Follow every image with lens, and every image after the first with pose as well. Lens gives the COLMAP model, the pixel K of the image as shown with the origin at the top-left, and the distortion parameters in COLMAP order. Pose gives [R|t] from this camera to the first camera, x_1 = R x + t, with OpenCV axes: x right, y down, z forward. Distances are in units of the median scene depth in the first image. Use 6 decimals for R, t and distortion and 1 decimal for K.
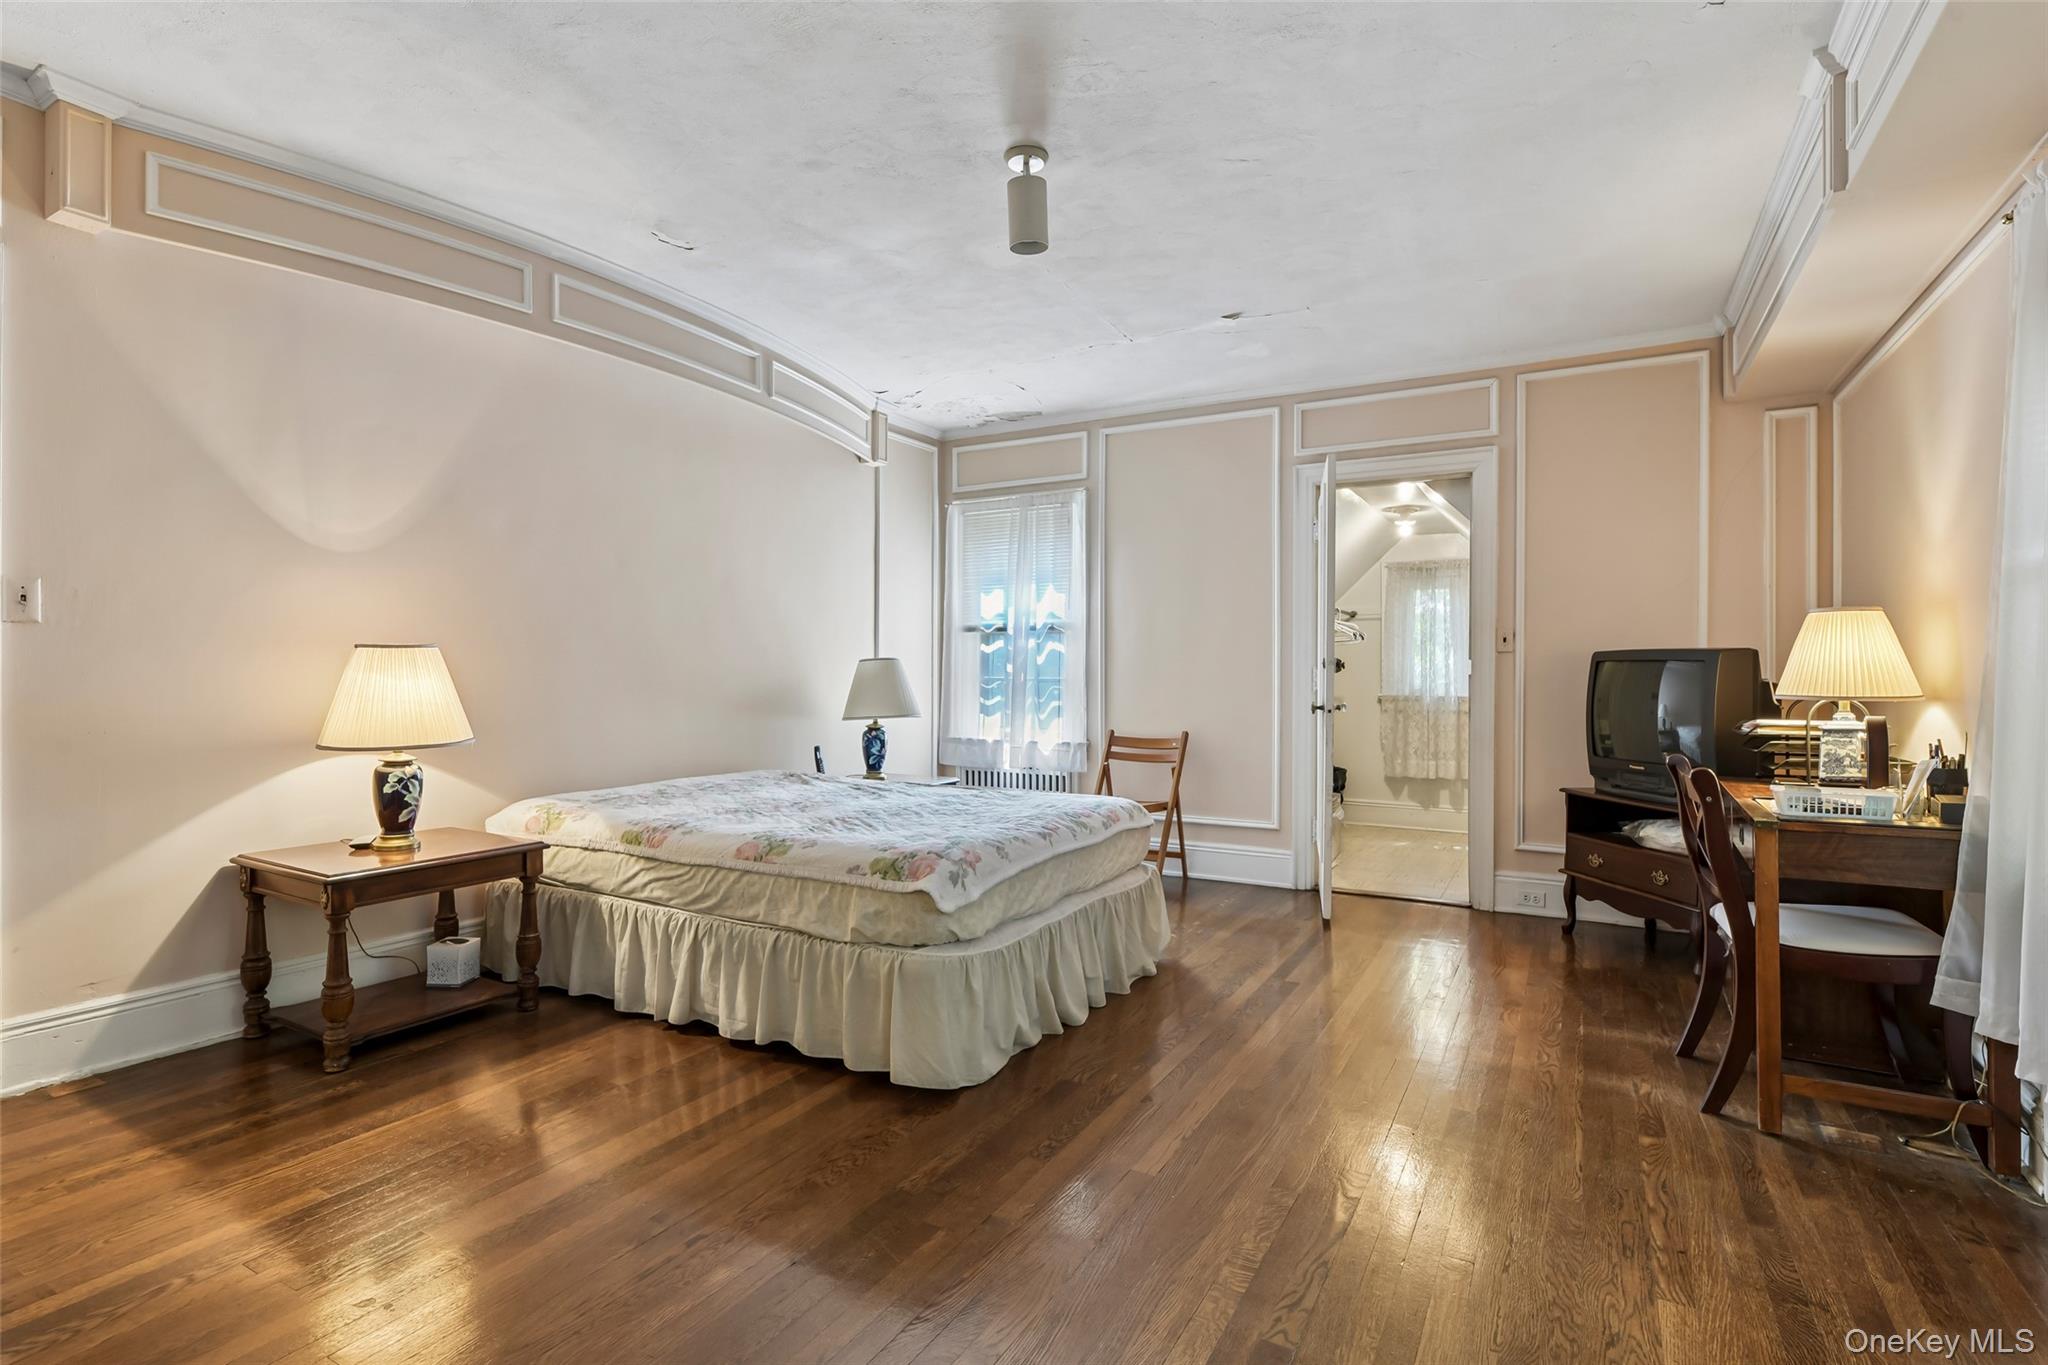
lens RADIAL K [[981.6, 0, 1020.0], [0, 981.6, 665.2], [0, 0, 1]] dist [0.011104, -0.003307]
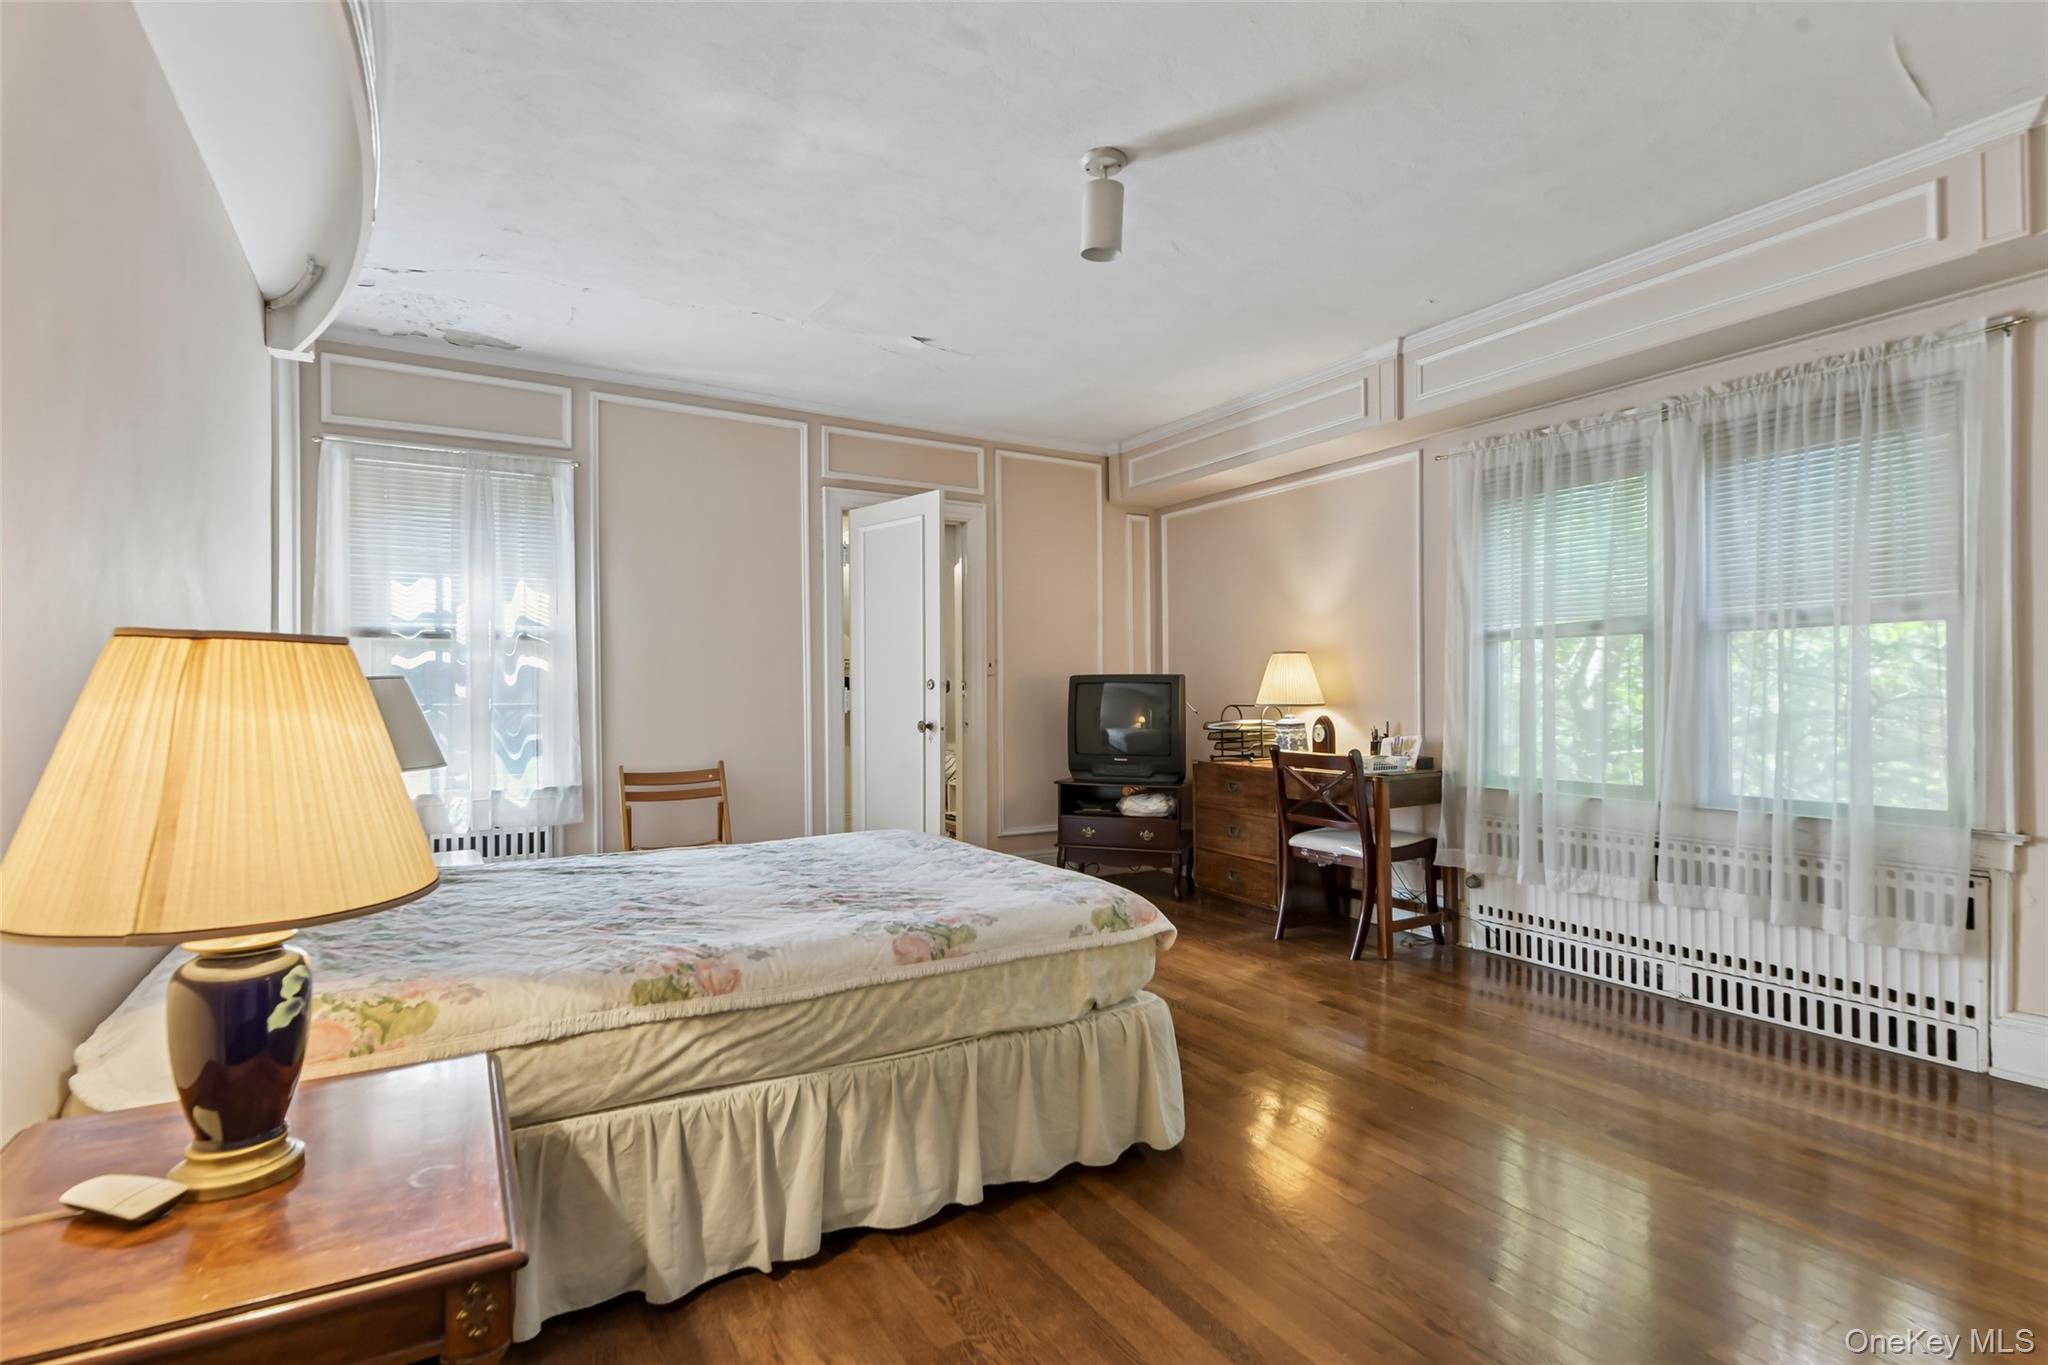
lens RADIAL K [[981.6, 0, 1020.7], [0, 981.6, 684.6], [0, 0, 1]] dist [0.011104, -0.003307]
pose [[0.495229, -0.000612, 0.868762, -0.589989], [0.001185, 0.999999, 0.000029, -0.001696], [-0.868762, 0.001015, 0.495230, 0.401473]]
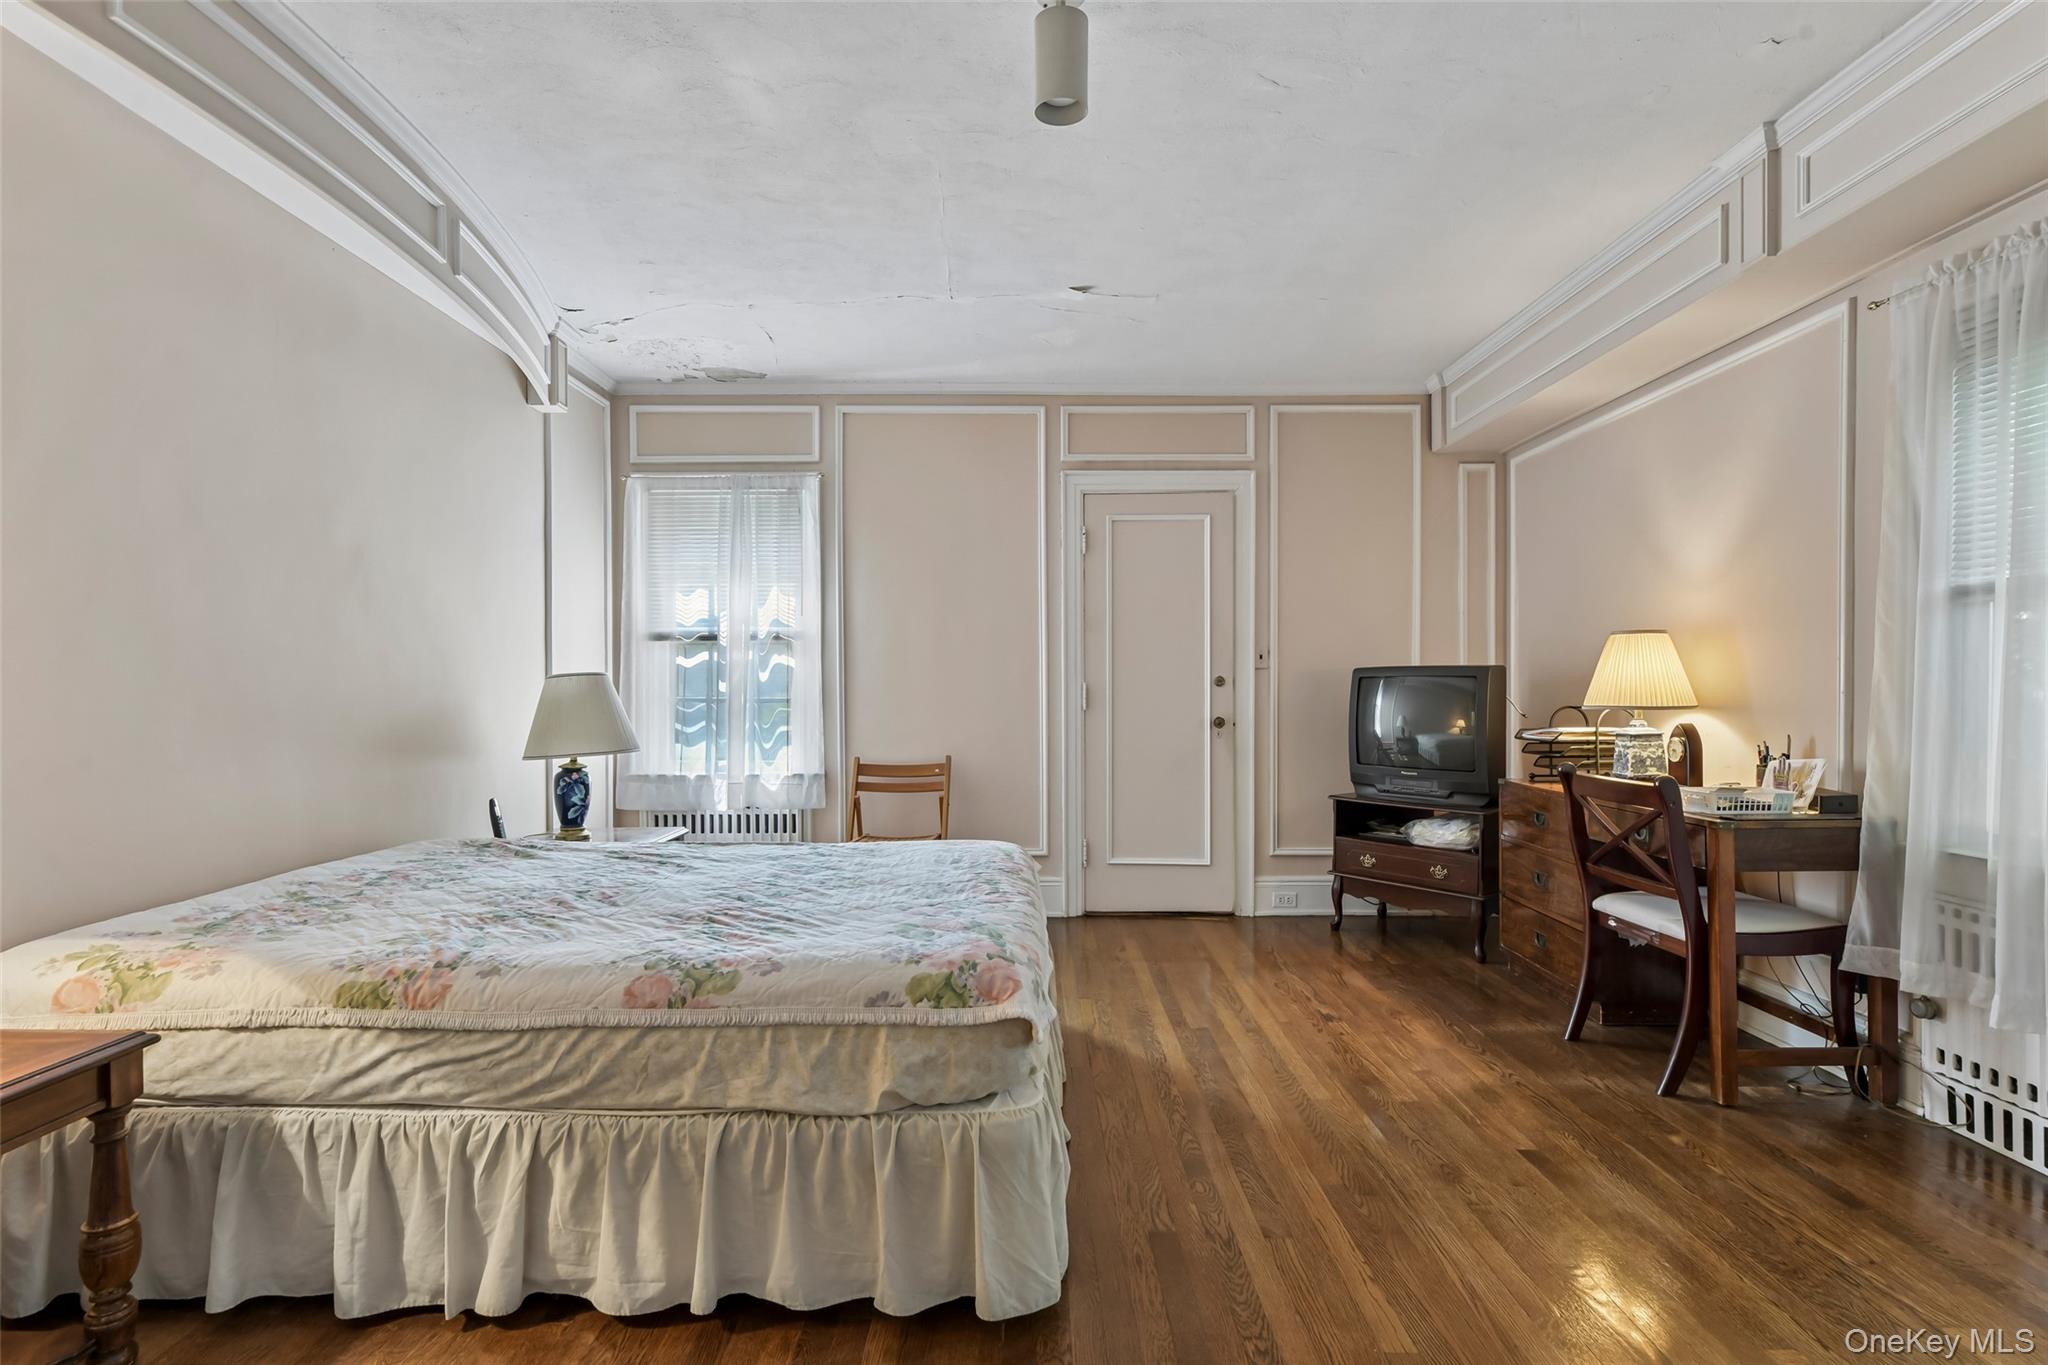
lens RADIAL K [[949.9, 0, 1021.4], [0, 949.9, 695.0], [0, 0, 1]] dist [0.005408, -0.002063]
pose [[0.869951, -0.009470, 0.493047, -0.251177], [0.003061, 0.999900, 0.013804, 0.000364], [-0.493129, -0.010500, 0.869893, 0.266417]]
